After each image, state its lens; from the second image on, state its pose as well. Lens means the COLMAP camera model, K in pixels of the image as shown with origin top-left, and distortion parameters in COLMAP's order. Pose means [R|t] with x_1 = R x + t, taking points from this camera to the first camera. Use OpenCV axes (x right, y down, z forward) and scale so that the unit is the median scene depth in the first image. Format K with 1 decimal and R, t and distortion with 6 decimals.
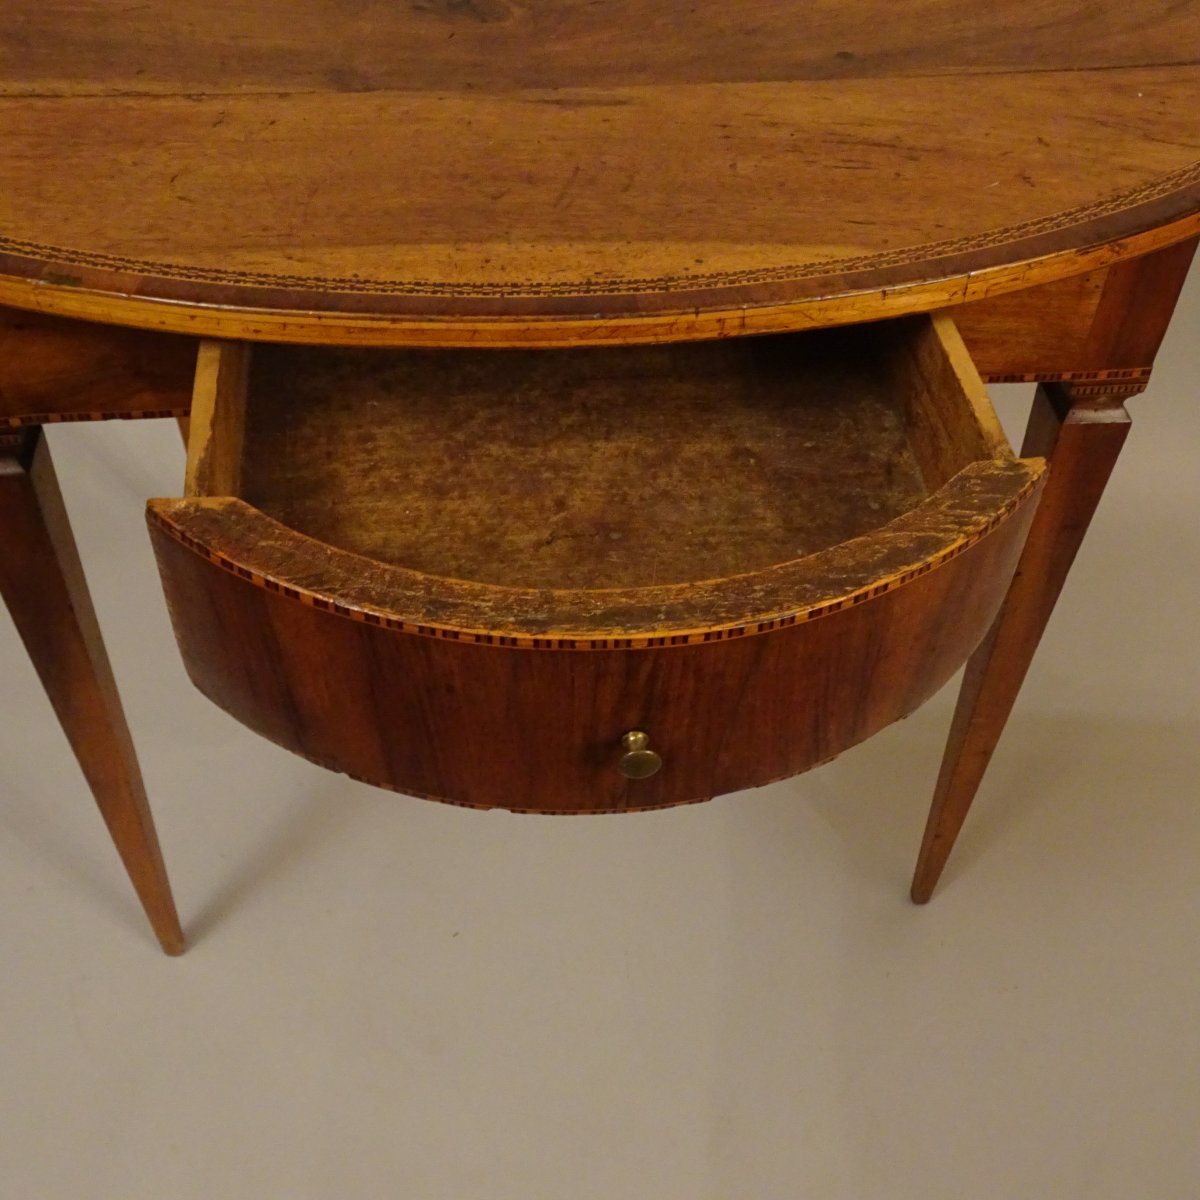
lens RADIAL K [[1470.2, 0, 601.2], [0, 1470.2, 595.9], [0, 0, 1]] dist [0.036205, 0.000000]
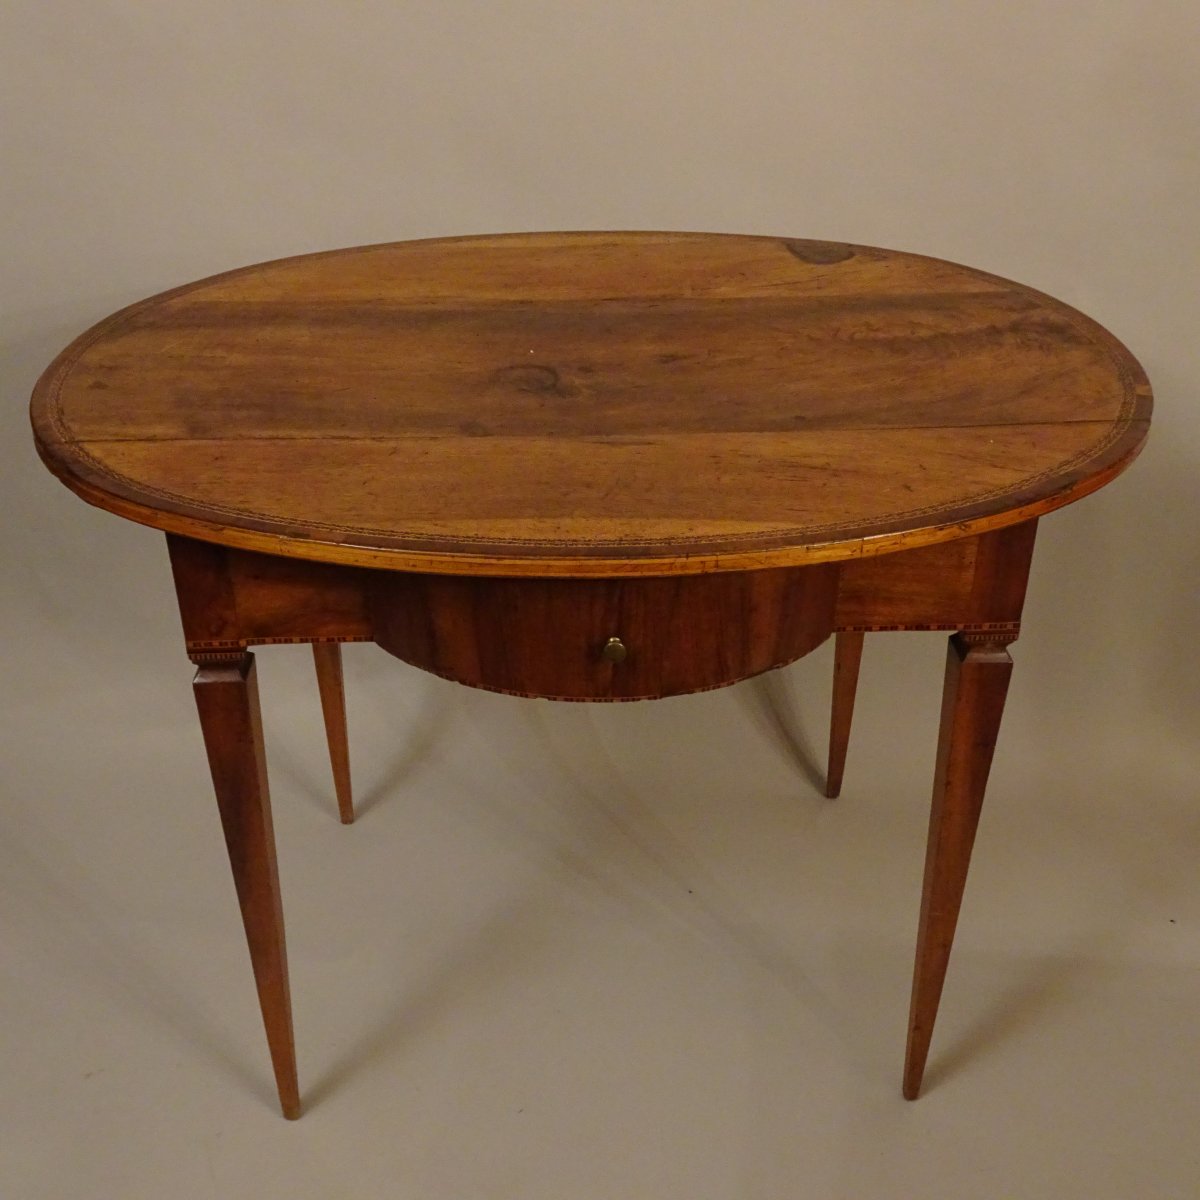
lens RADIAL K [[1470.2, 0, 601.5], [0, 1470.2, 598.1], [0, 0, 1]] dist [0.036205, 0.000000]
pose [[0.998233, 0.009852, -0.058602, 0.057361], [-0.024842, 0.965044, -0.260909, 0.234322], [0.053983, 0.261903, 0.963583, -0.461226]]
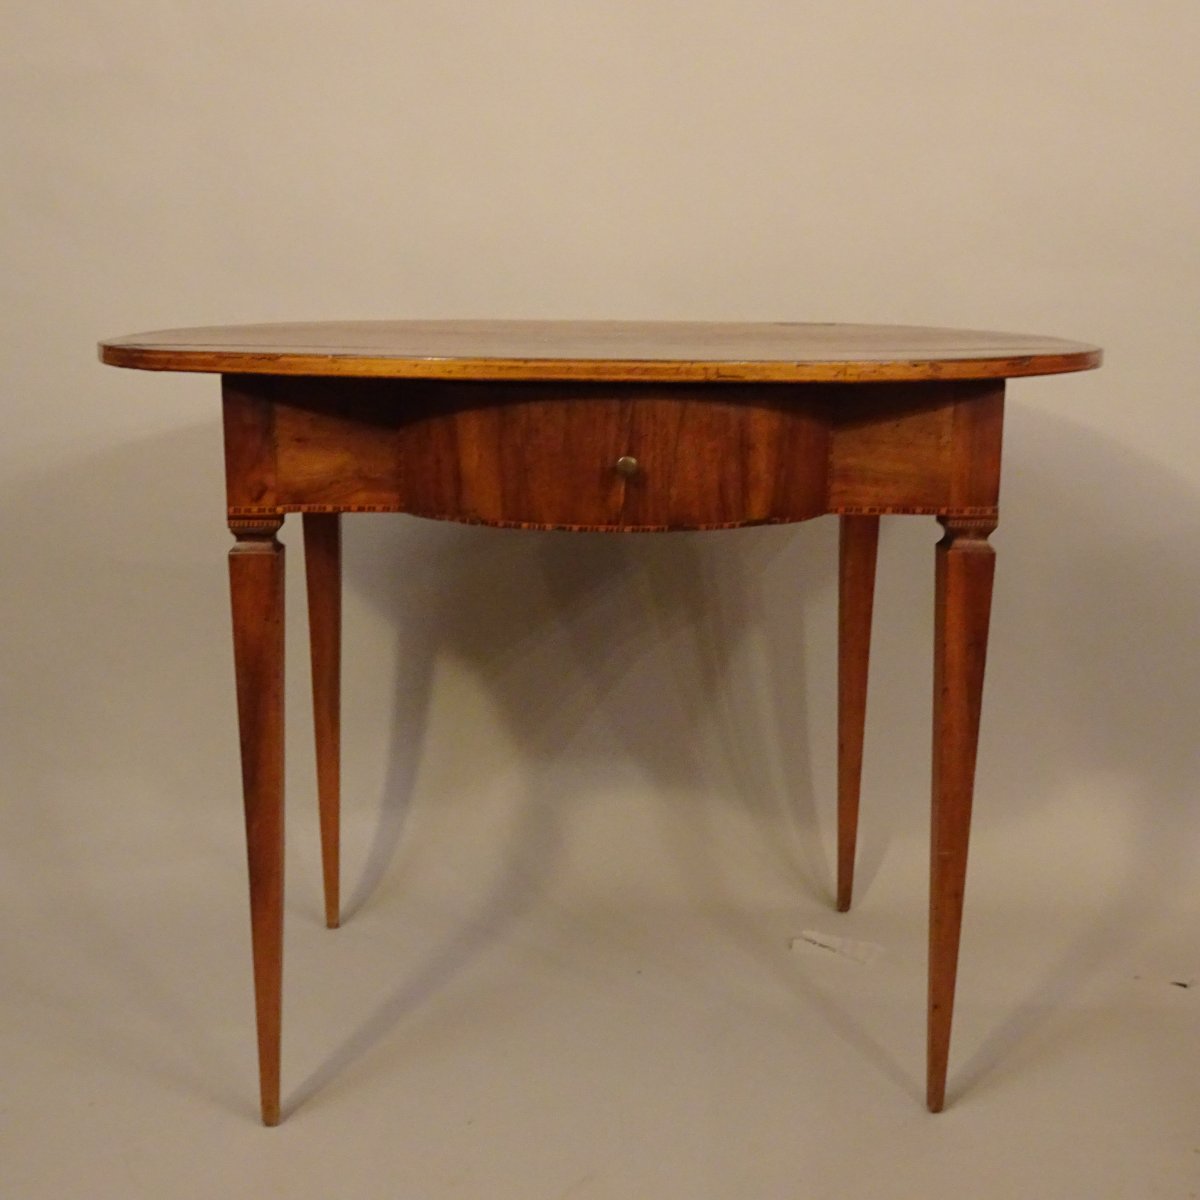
lens RADIAL K [[1639.5, 0, 598.5], [0, 1639.5, 594.3], [0, 0, 1]] dist [0.039593, 0.000000]
pose [[0.998768, -0.002300, -0.049562, 0.043381], [-0.026446, 0.820526, -0.570997, 1.041743], [0.041980, 0.571605, 0.819455, -0.432223]]
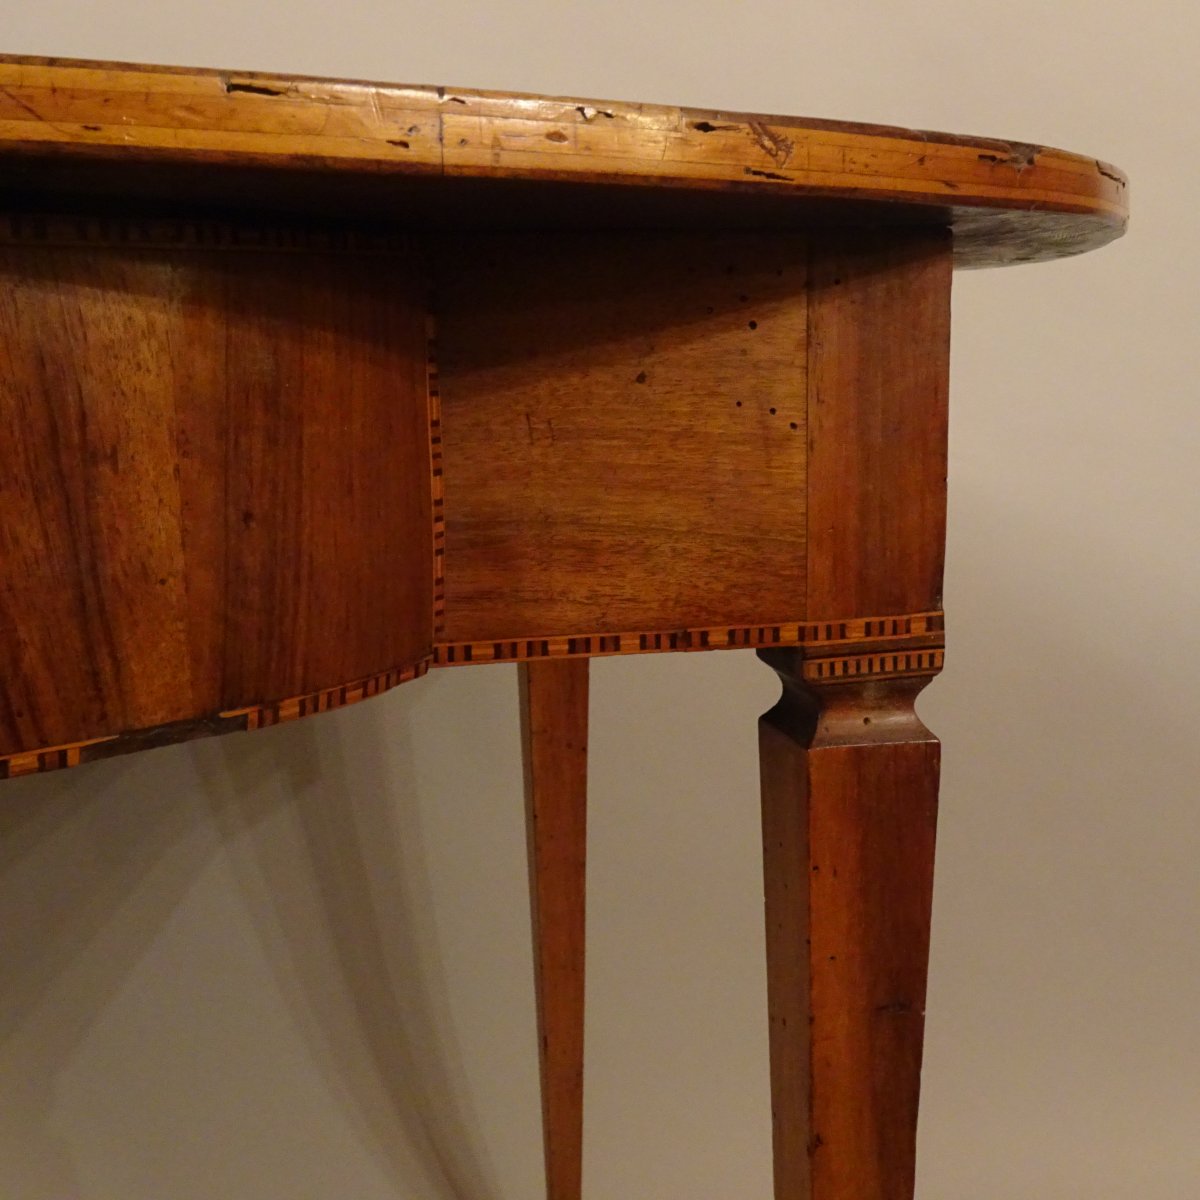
lens RADIAL K [[1470.2, 0, 595.6], [0, 1470.2, 595.7], [0, 0, 1]] dist [0.036205, 0.000000]
pose [[0.989368, -0.062090, 0.131511, 0.205626], [0.128302, 0.798422, -0.588269, 0.152159], [-0.068476, 0.598888, 0.797900, 0.664195]]
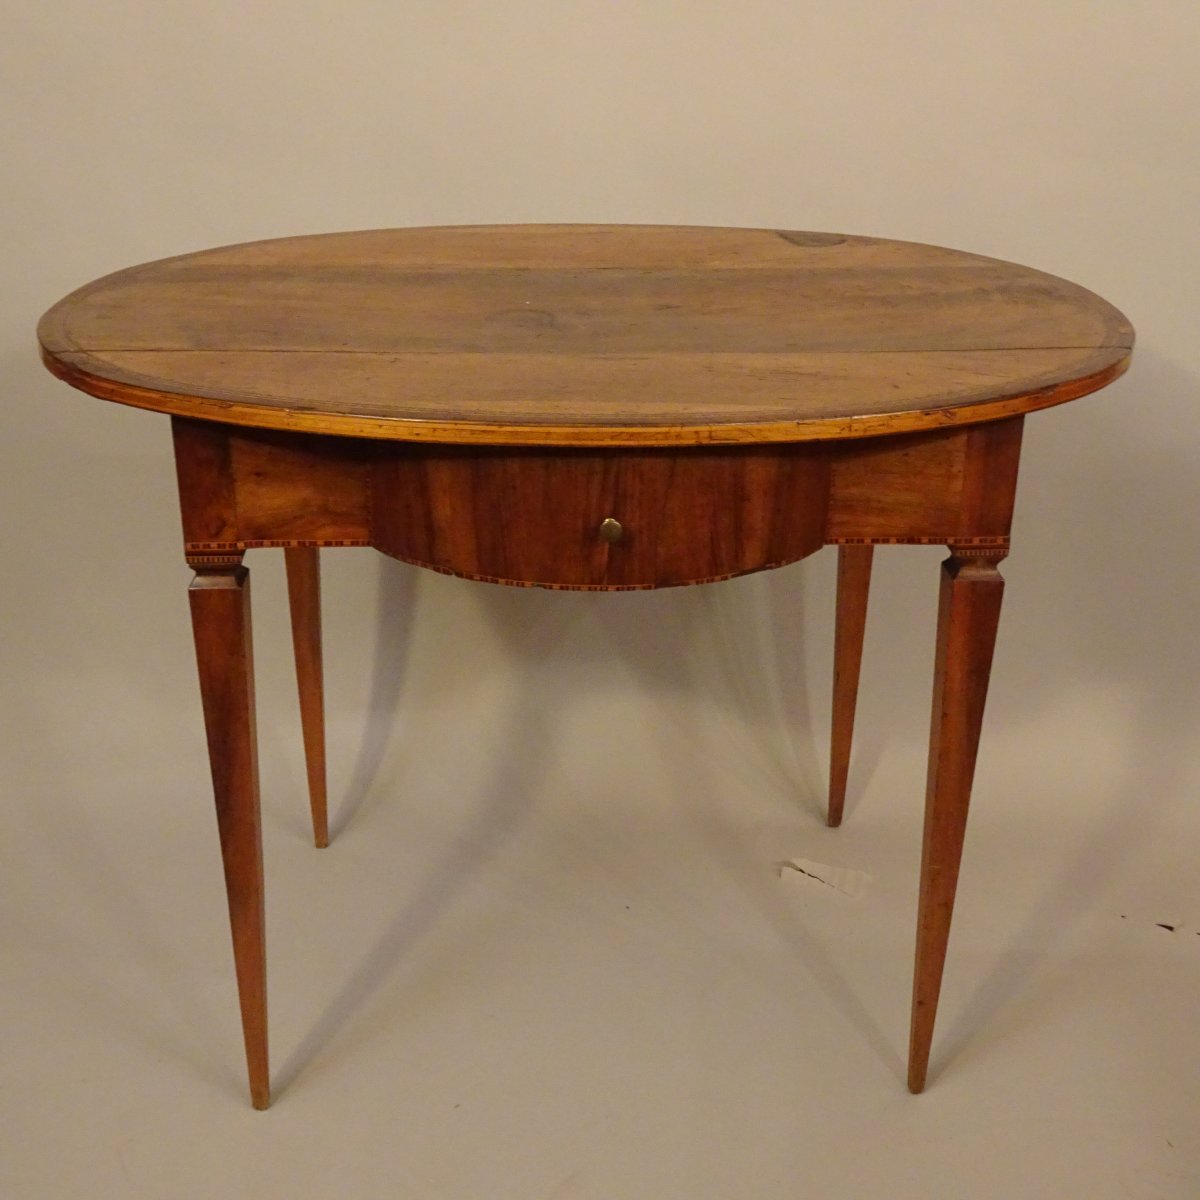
lens RADIAL K [[1639.5, 0, 601.6], [0, 1639.5, 594.4], [0, 0, 1]] dist [0.039593, 0.000000]
pose [[0.998726, 0.010744, -0.049314, 0.058959], [-0.029095, 0.920949, -0.388596, 0.609616], [0.041241, 0.389535, 0.920088, -0.545170]]
